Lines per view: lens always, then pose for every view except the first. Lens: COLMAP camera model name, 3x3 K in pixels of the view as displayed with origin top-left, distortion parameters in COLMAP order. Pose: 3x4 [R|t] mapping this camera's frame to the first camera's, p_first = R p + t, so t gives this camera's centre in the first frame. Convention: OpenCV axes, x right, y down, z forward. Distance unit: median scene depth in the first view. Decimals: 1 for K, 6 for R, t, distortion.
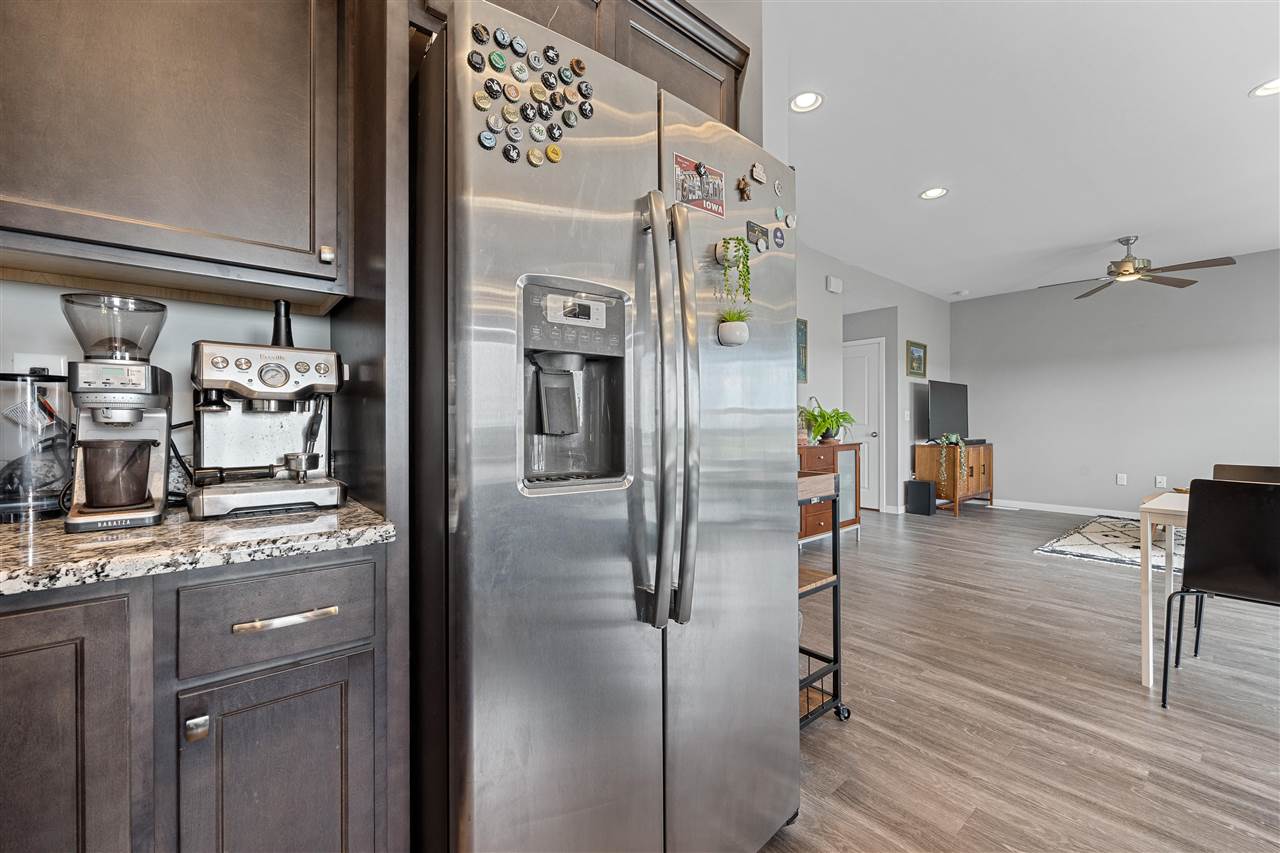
lens RADIAL K [[515.4, 0, 668.1], [0, 515.4, 419.9], [0, 0, 1]] dist [-0.001551, -0.000572]
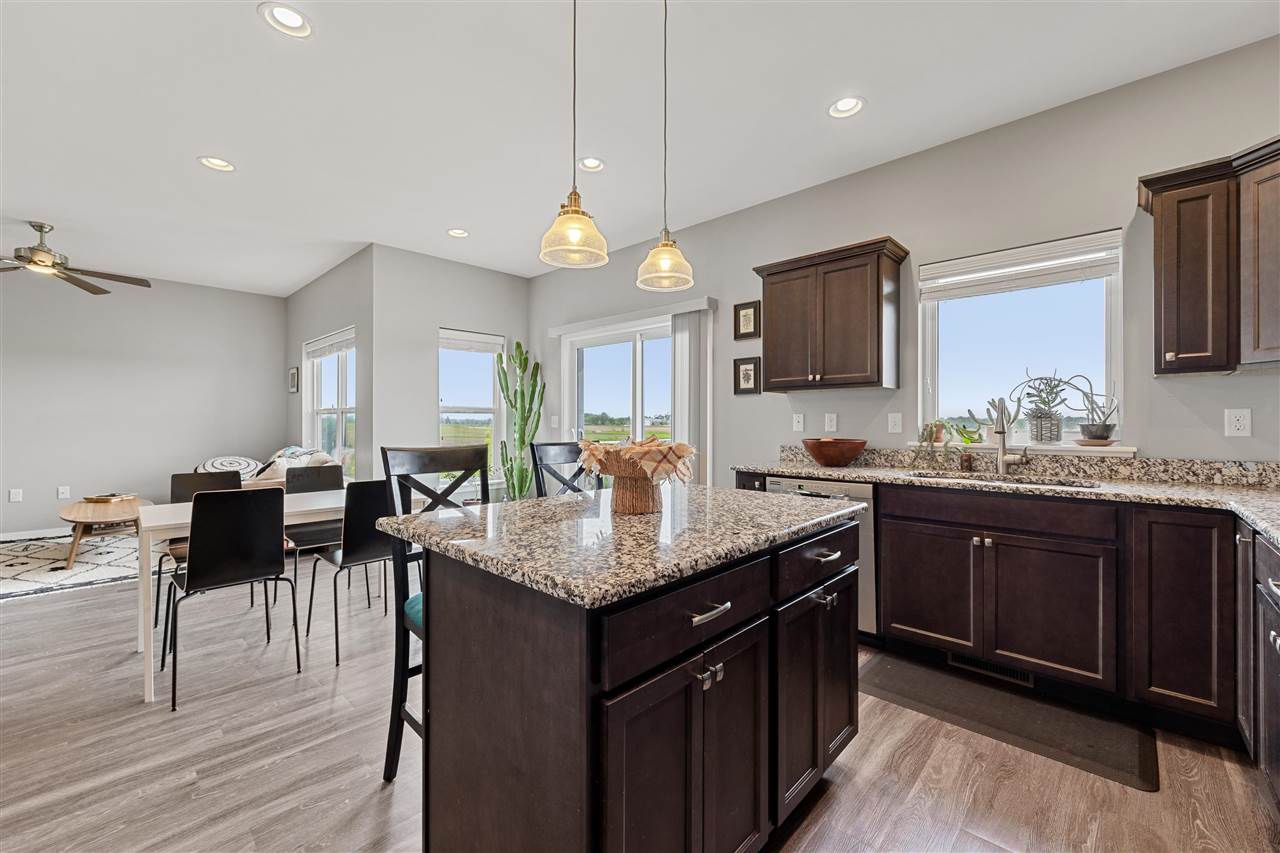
lens RADIAL K [[515.4, 0, 620.2], [0, 515.4, 428.8], [0, 0, 1]] dist [-0.001551, -0.000572]
pose [[-0.074479, -0.013088, 0.997137, -0.194713], [-0.008976, 0.999882, 0.012453, -0.058454], [-0.997182, -0.008023, -0.074588, 0.184929]]
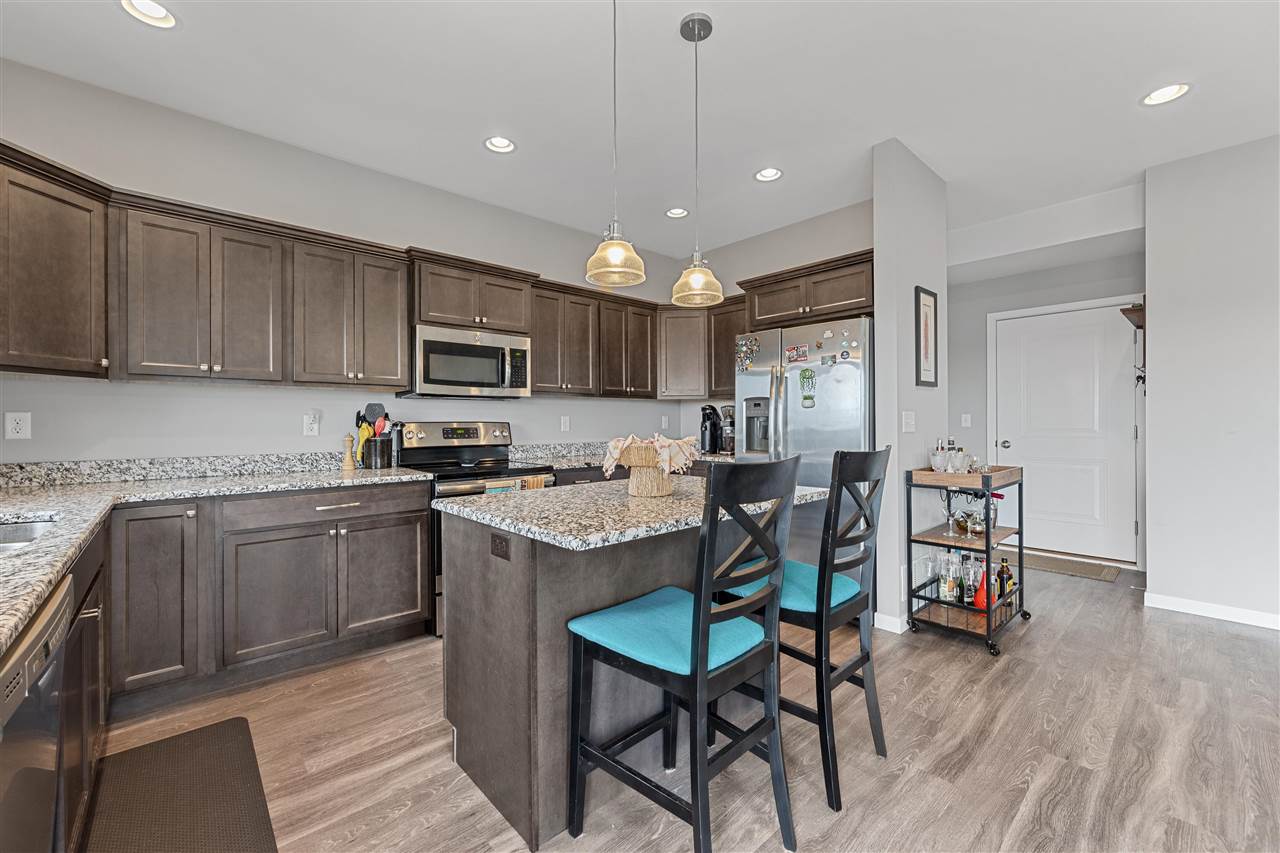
lens RADIAL K [[515.4, 0, 610.1], [0, 515.4, 423.4], [0, 0, 1]] dist [-0.001551, -0.000572]
pose [[-0.014130, 0.008207, -0.999866, 1.950550], [0.012839, 0.999885, 0.008025, -0.069365], [0.999818, -0.012724, -0.014234, 0.001667]]
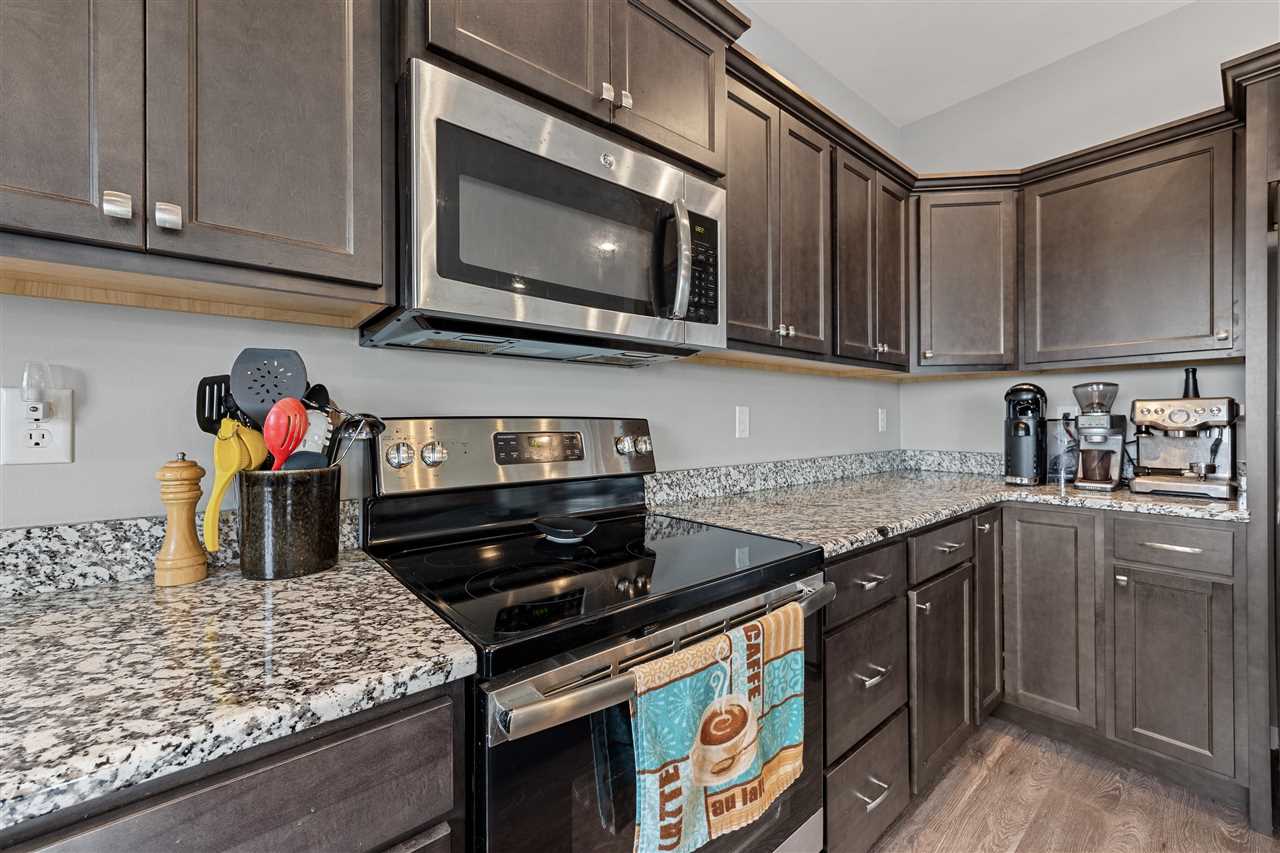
lens RADIAL K [[515.4, 0, 609.2], [0, 515.4, 425.7], [0, 0, 1]] dist [-0.001551, -0.000572]
pose [[-0.056561, 0.012362, -0.998323, 0.637082], [0.013145, 0.999846, 0.011636, -0.060927], [0.998313, -0.012465, -0.056715, -0.486100]]
